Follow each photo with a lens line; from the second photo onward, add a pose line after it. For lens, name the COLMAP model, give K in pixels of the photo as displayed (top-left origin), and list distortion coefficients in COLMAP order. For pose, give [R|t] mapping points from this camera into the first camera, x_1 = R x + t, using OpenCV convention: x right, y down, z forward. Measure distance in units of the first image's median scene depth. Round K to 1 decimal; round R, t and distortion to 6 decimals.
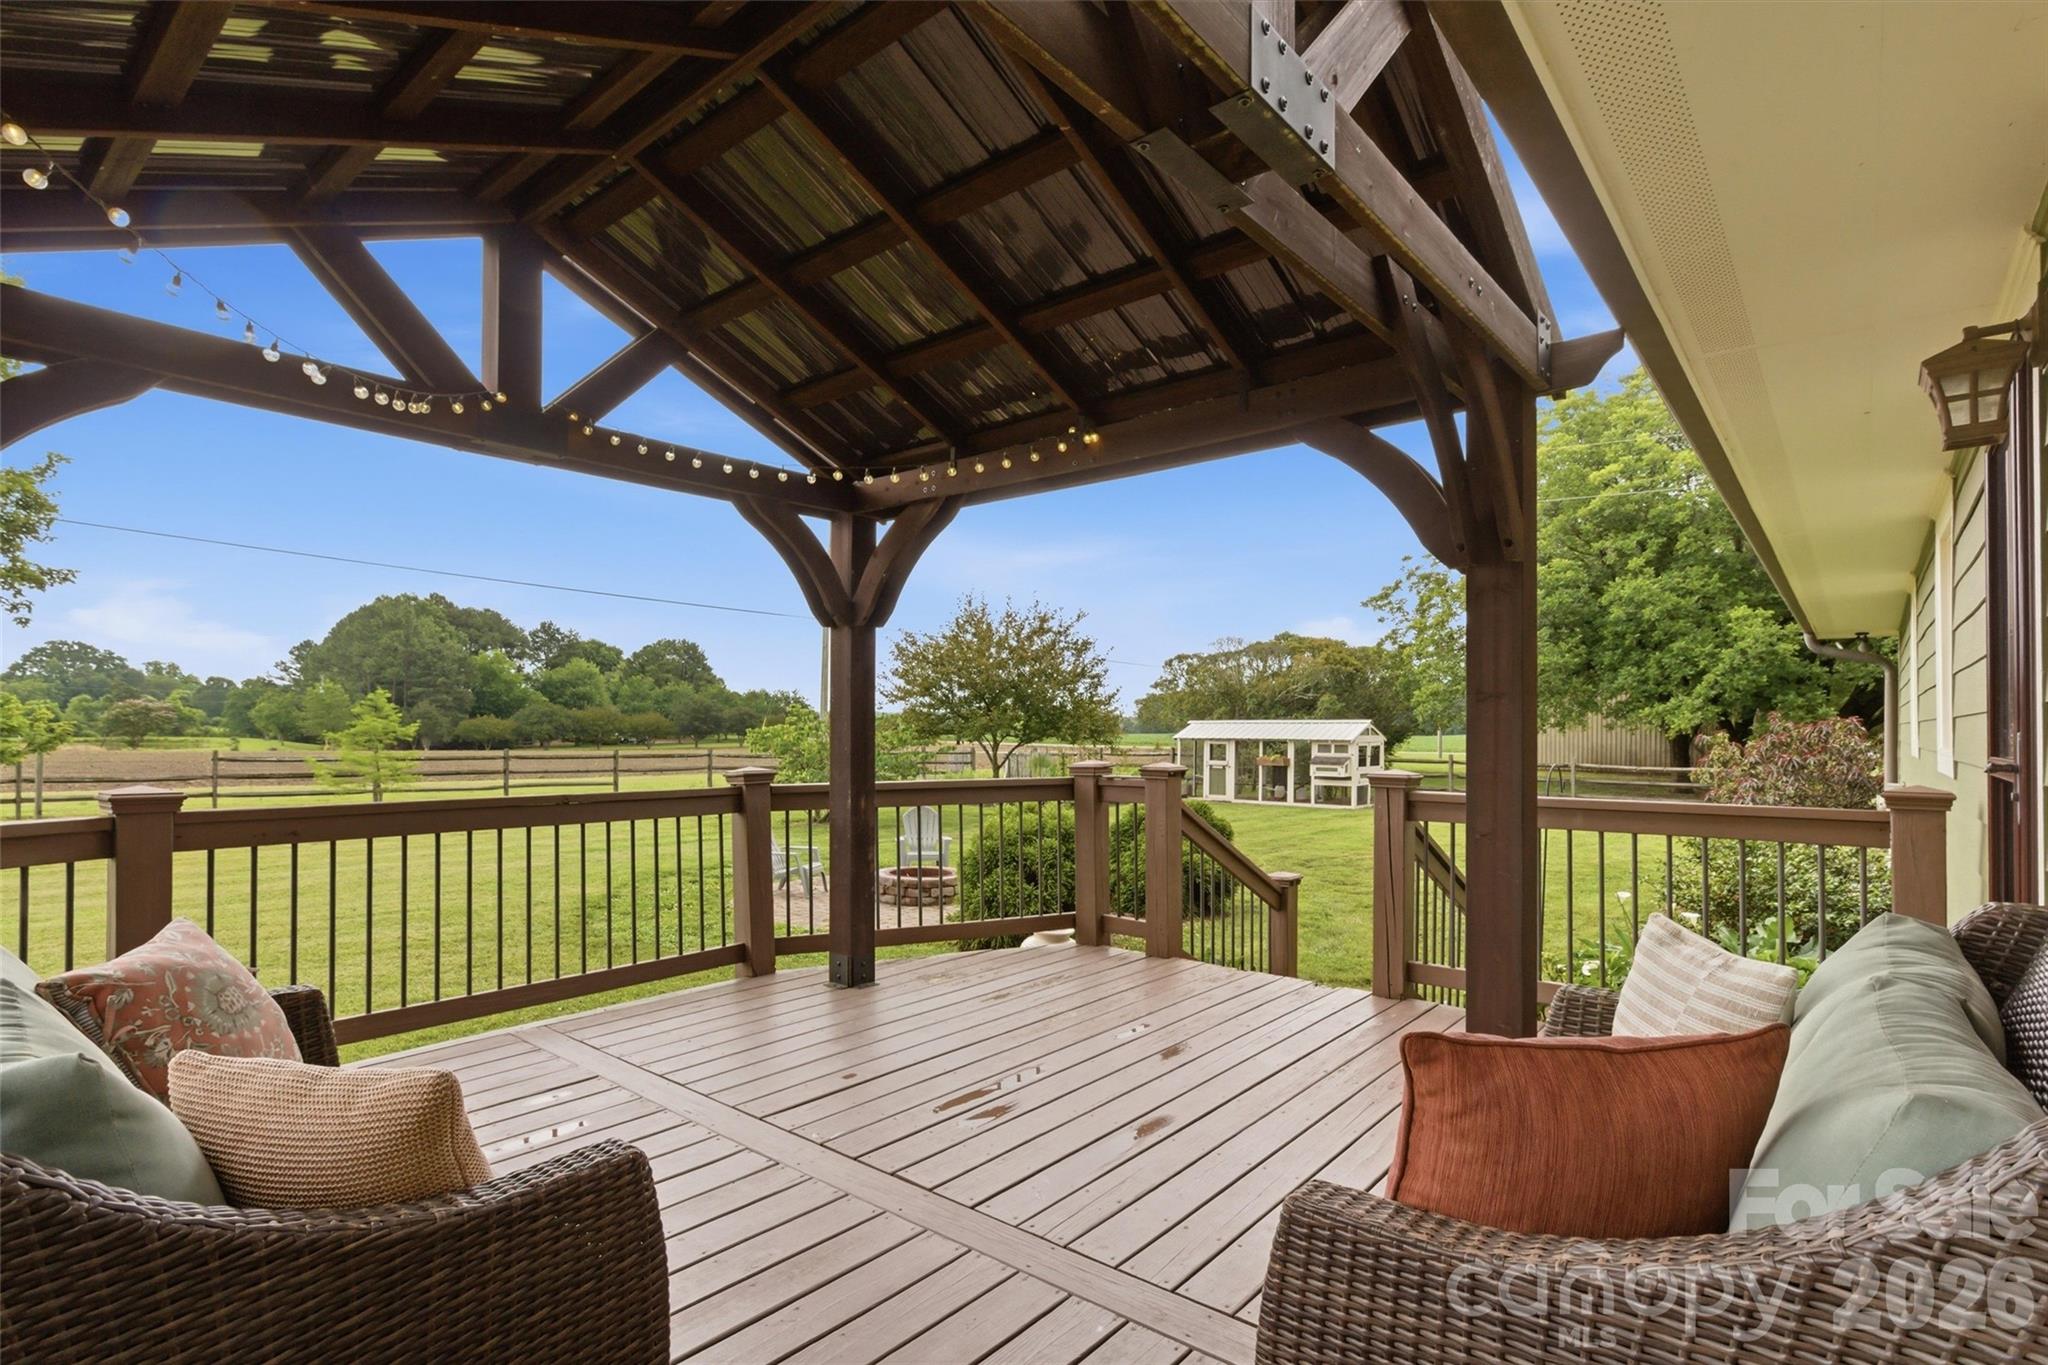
lens RADIAL K [[1003.1, 0, 1021.9], [0, 1003.1, 724.6], [0, 0, 1]] dist [0.001940, 0.000301]
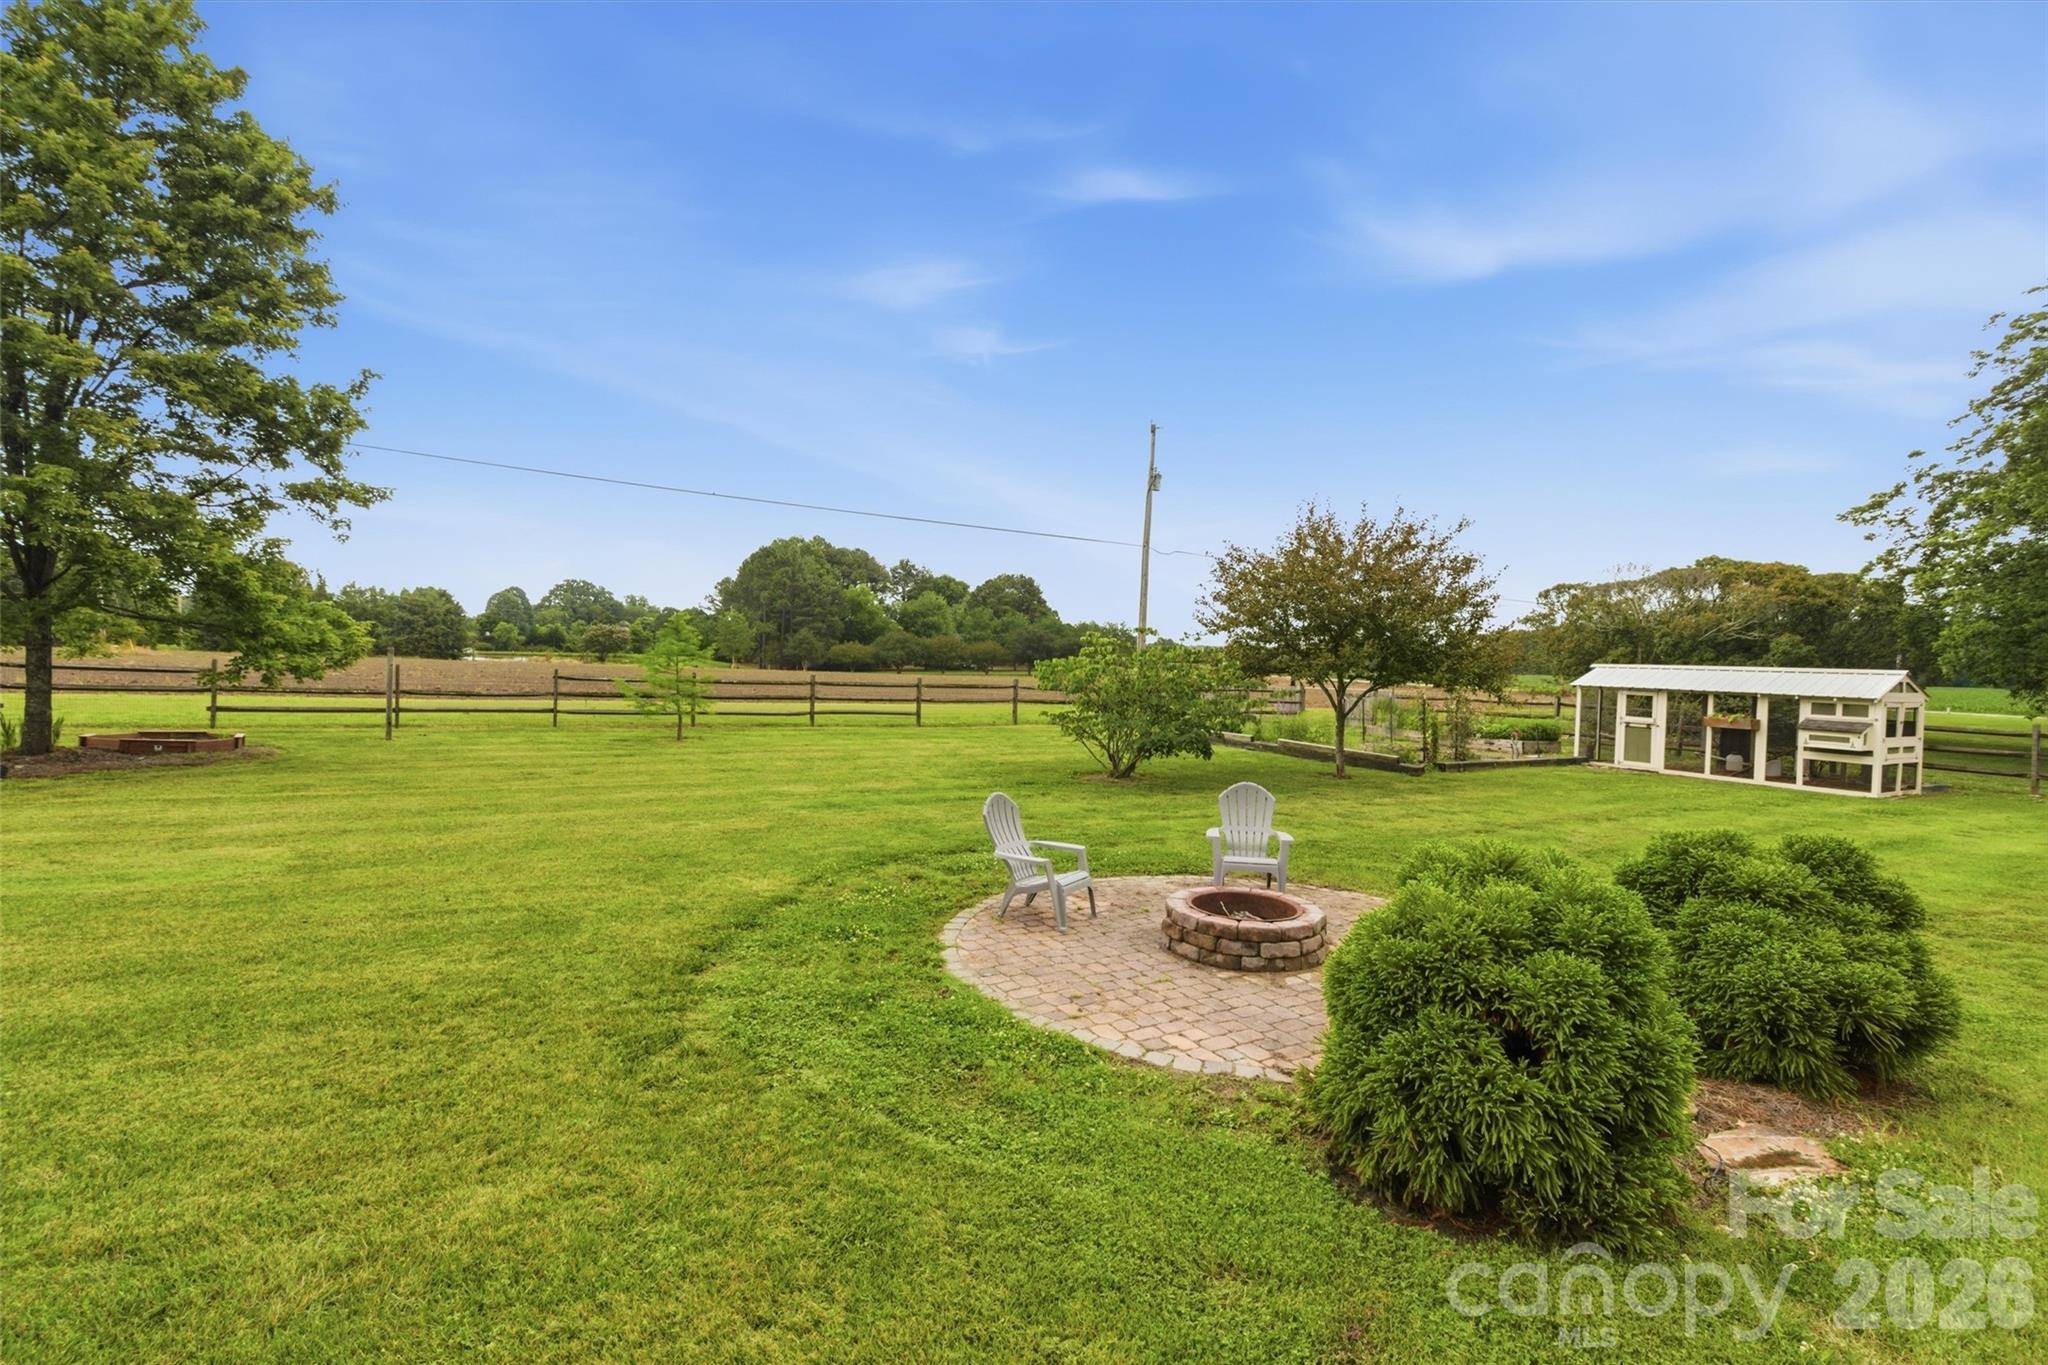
lens RADIAL K [[817.5, 0, 1024.0], [0, 817.5, 682.5], [0, 0, 1]] dist [-0.029168, 0.000230]
pose [[0.935176, 0.035268, -0.352424, -0.024595], [-0.023740, 0.999034, 0.036980, -0.001645], [0.353387, -0.026216, 0.935110, 0.216238]]
